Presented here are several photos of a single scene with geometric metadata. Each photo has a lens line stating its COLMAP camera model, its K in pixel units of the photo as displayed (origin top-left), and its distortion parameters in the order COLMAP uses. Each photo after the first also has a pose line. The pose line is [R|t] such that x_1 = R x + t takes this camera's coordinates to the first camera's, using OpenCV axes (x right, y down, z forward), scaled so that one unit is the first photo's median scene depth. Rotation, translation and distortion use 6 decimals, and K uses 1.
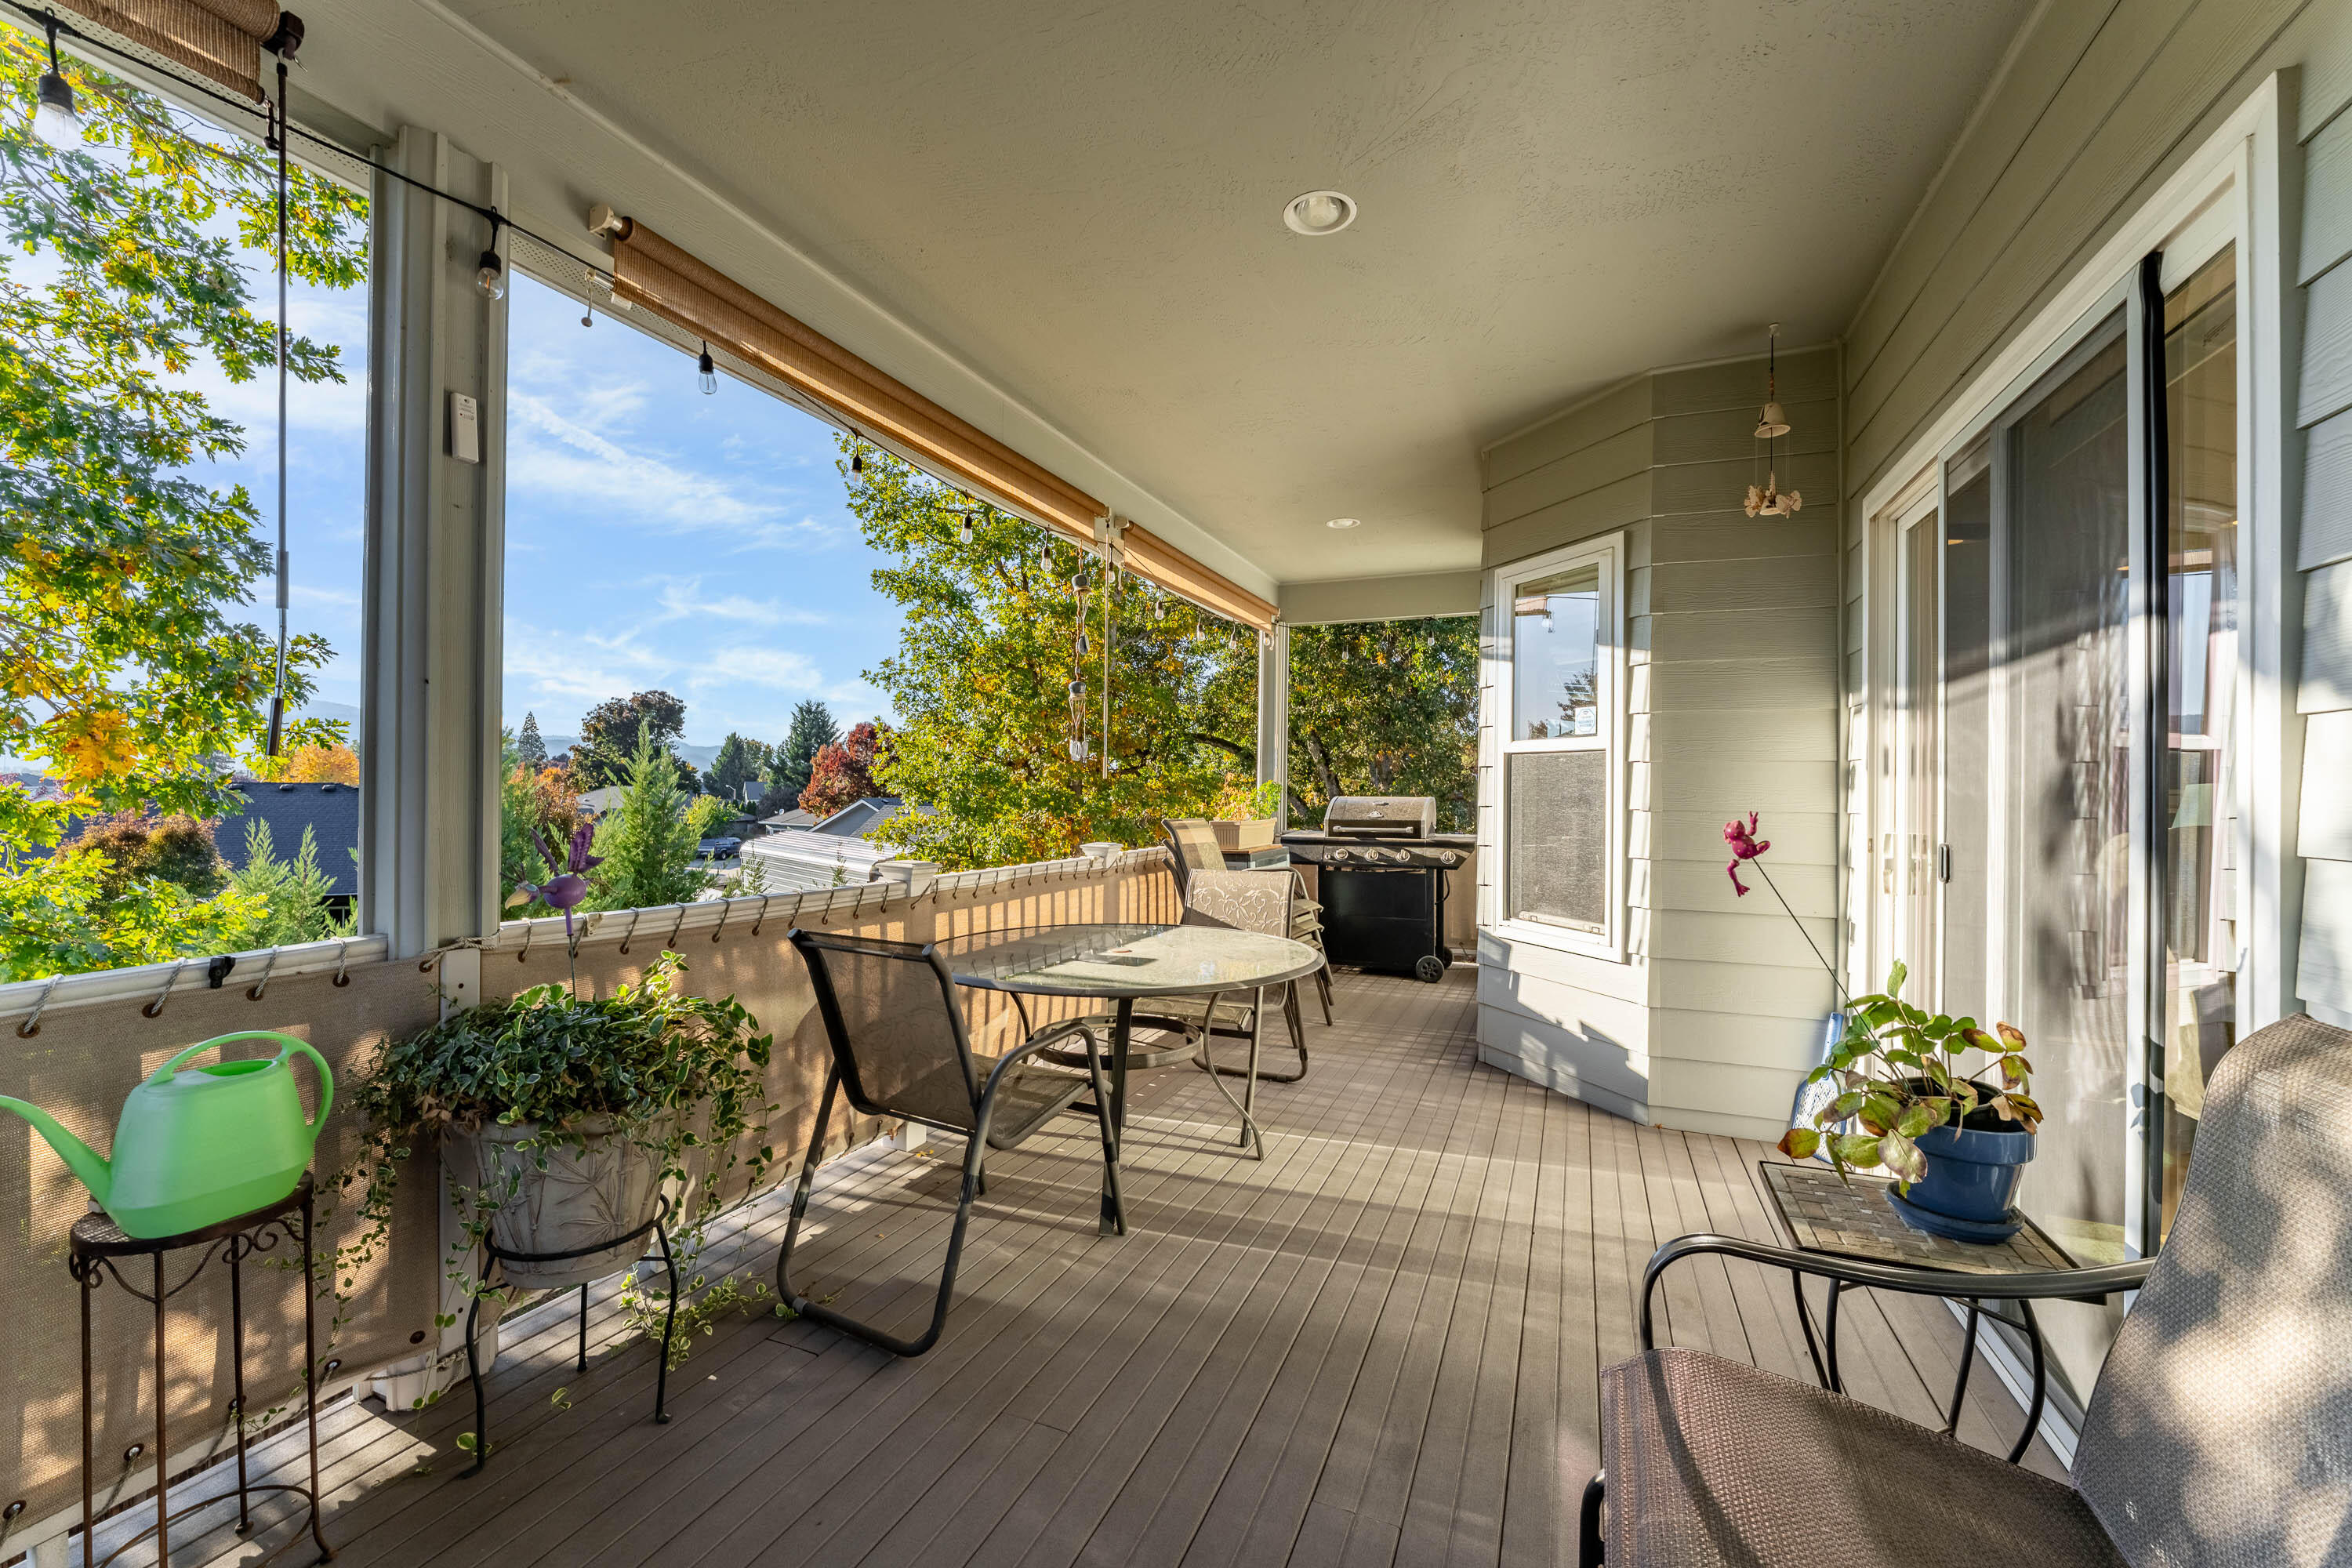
lens RADIAL K [[949.8, 0, 1174.9], [0, 949.8, 787.5], [0, 0, 1]] dist [-0.002578, -0.000319]
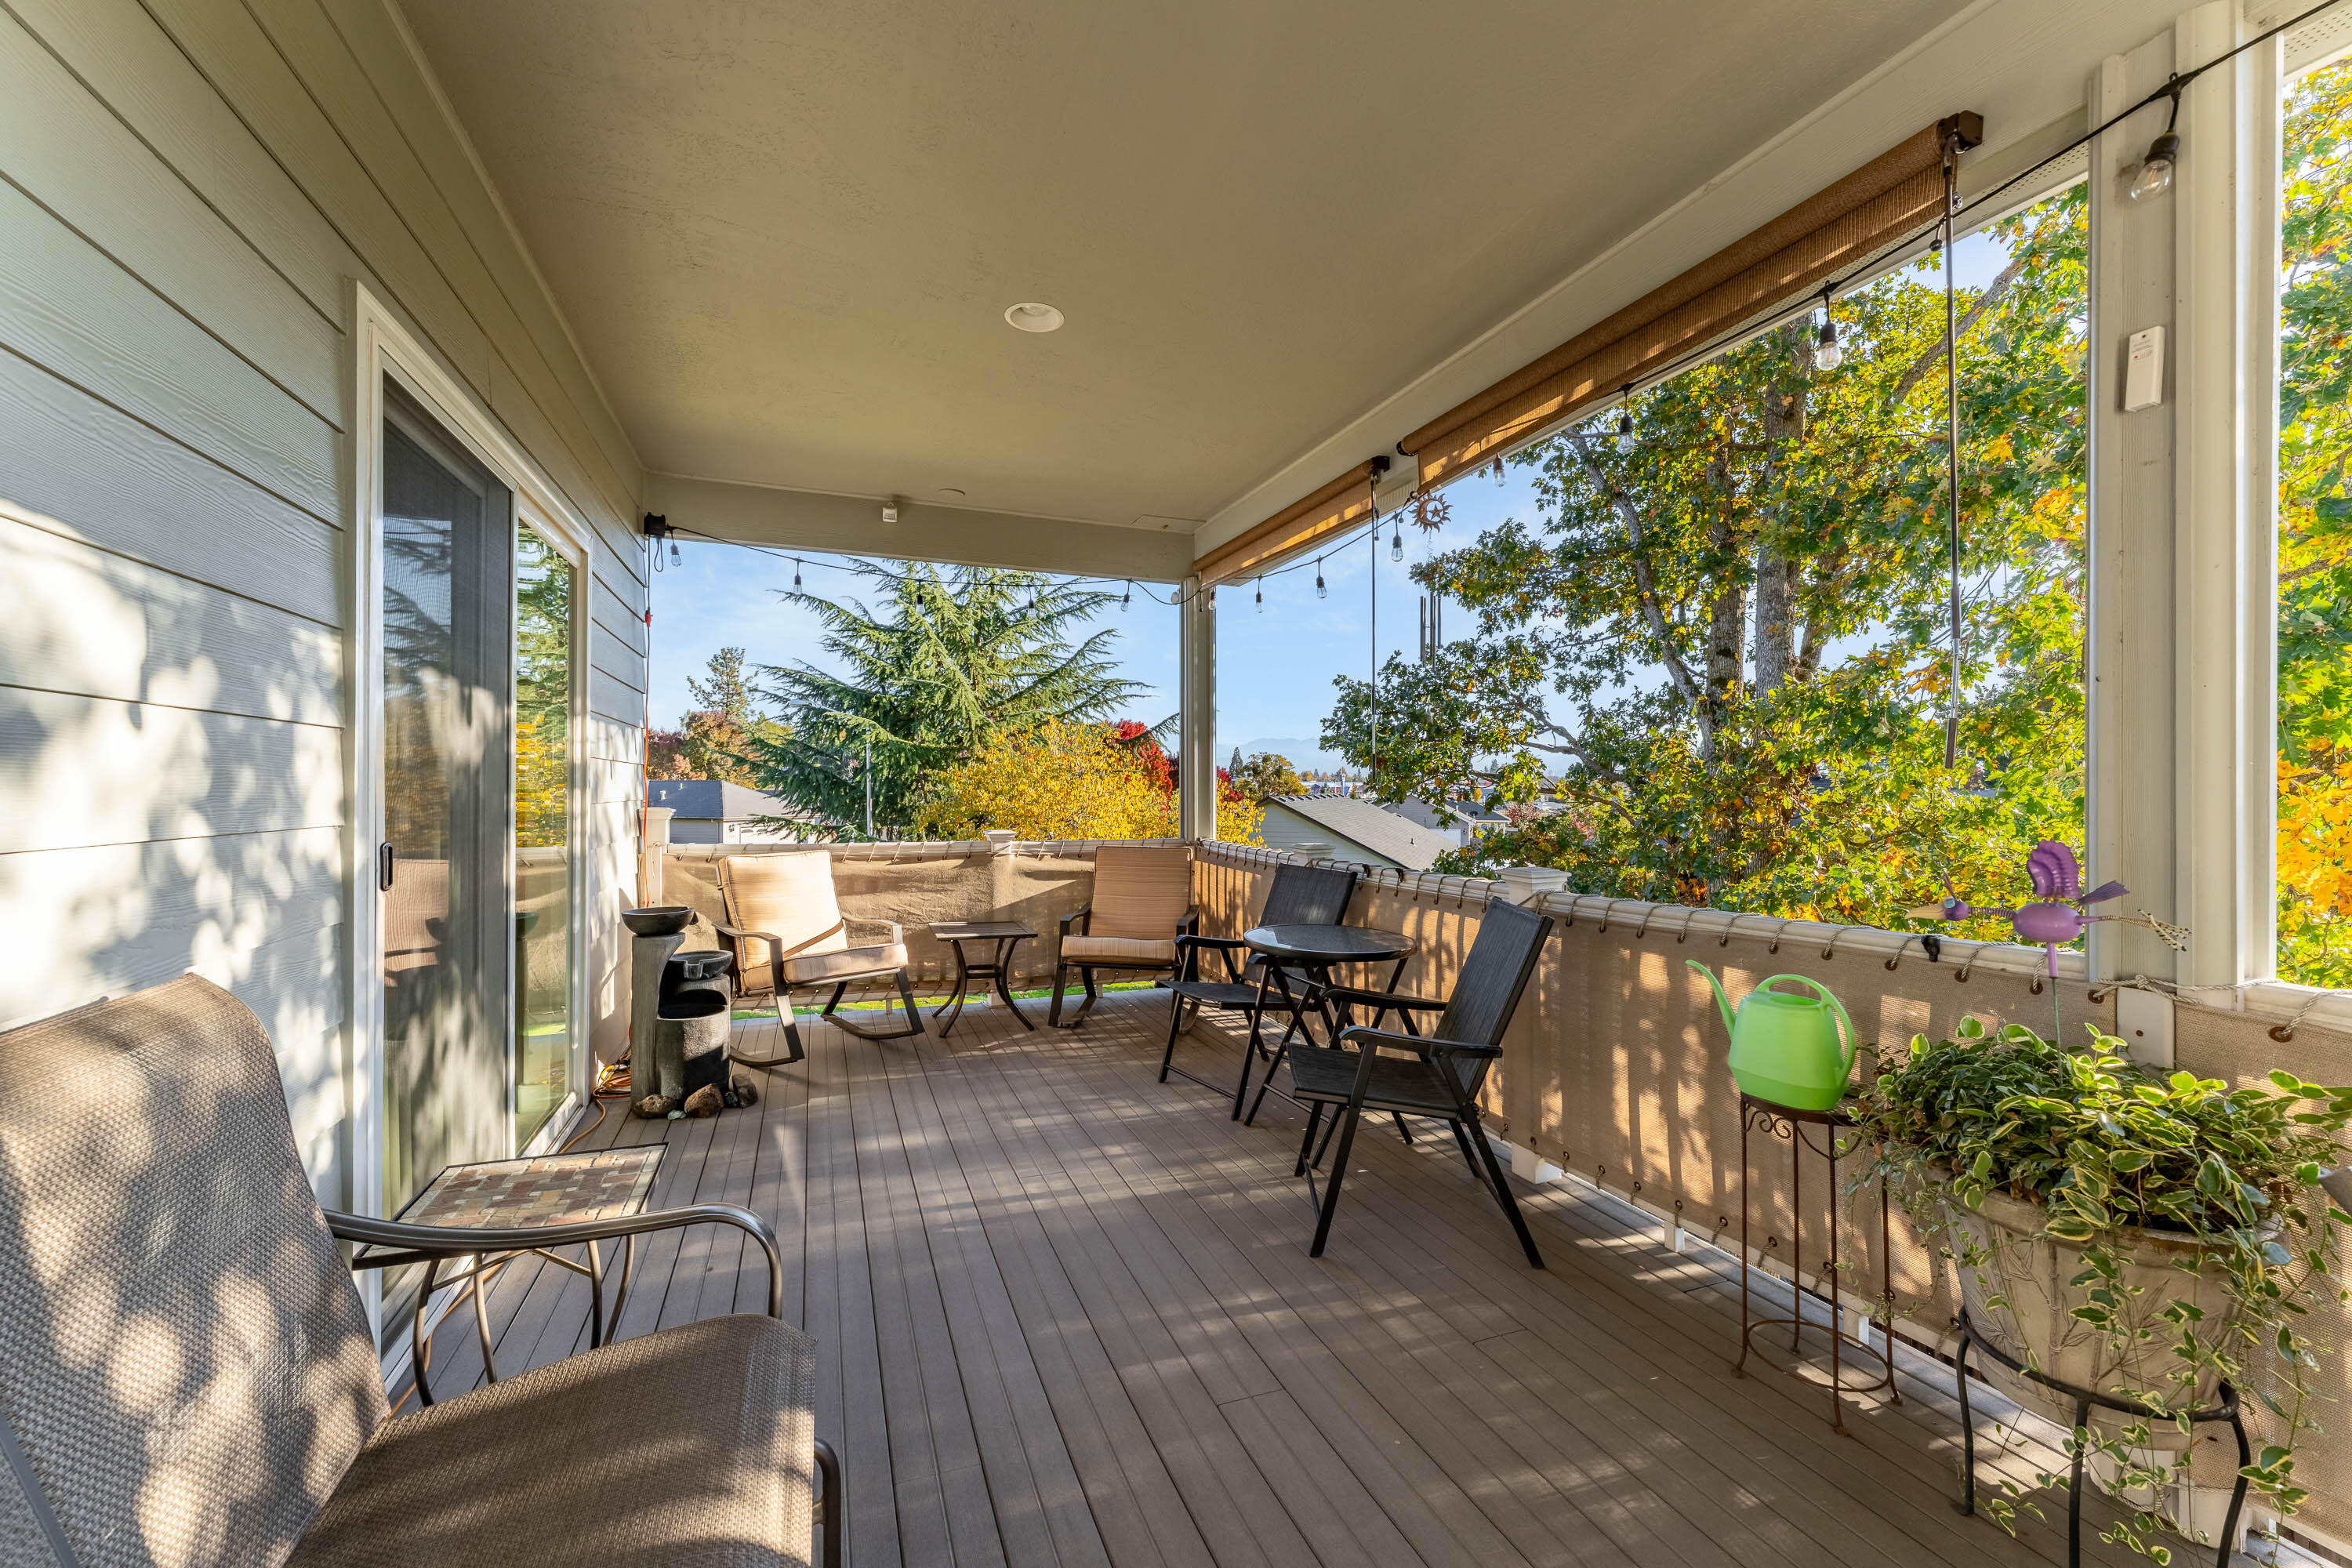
lens RADIAL K [[949.8, 0, 1181.3], [0, 949.8, 785.2], [0, 0, 1]] dist [-0.002578, -0.000319]
pose [[-0.726727, -0.006957, -0.686891, 0.526862], [-0.006236, 0.999974, -0.003530, -0.004283], [0.686898, 0.001718, -0.726752, 1.222399]]
